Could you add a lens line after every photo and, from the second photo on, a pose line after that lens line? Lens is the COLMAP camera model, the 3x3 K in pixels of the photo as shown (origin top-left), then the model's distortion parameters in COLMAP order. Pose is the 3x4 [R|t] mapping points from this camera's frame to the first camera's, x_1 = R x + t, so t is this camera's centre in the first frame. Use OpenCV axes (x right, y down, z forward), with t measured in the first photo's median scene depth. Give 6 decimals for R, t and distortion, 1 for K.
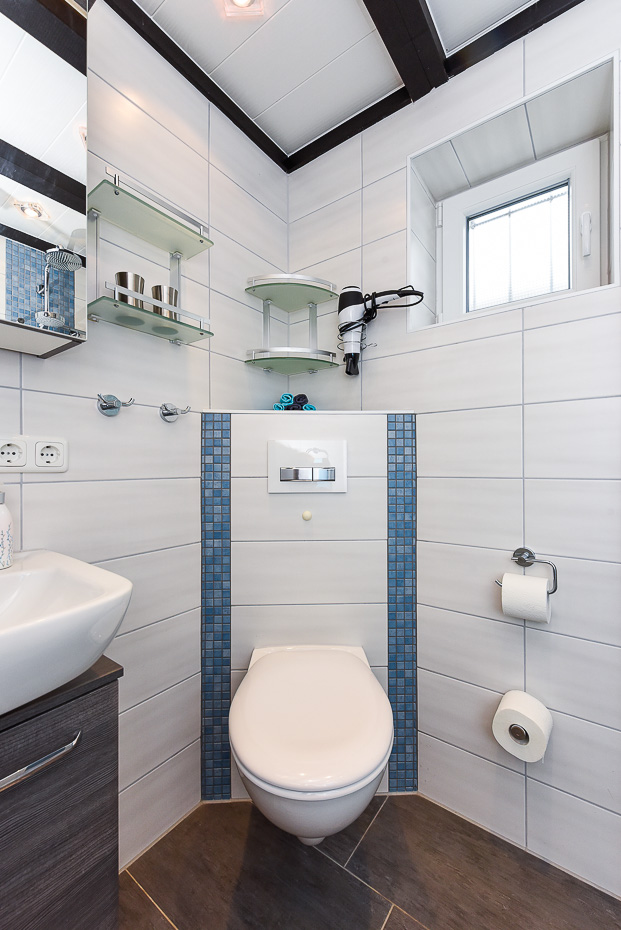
lens RADIAL K [[381.1, 0, 311.1], [0, 381.1, 467.0], [0, 0, 1]] dist [0.001092, -0.001737]
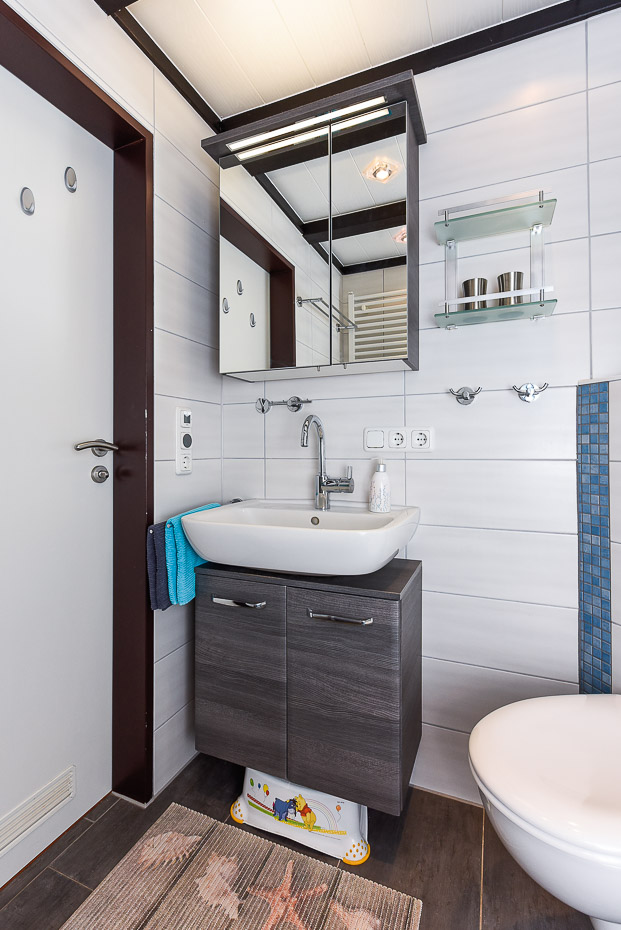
lens RADIAL K [[432.1, 0, 309.0], [0, 432.1, 448.9], [0, 0, 1]] dist [-0.005218, -0.000428]
pose [[0.226913, -0.003531, -0.973909, 0.528603], [0.002737, 0.999992, -0.002988, 0.002544], [0.973911, -0.001988, 0.226920, 0.180366]]
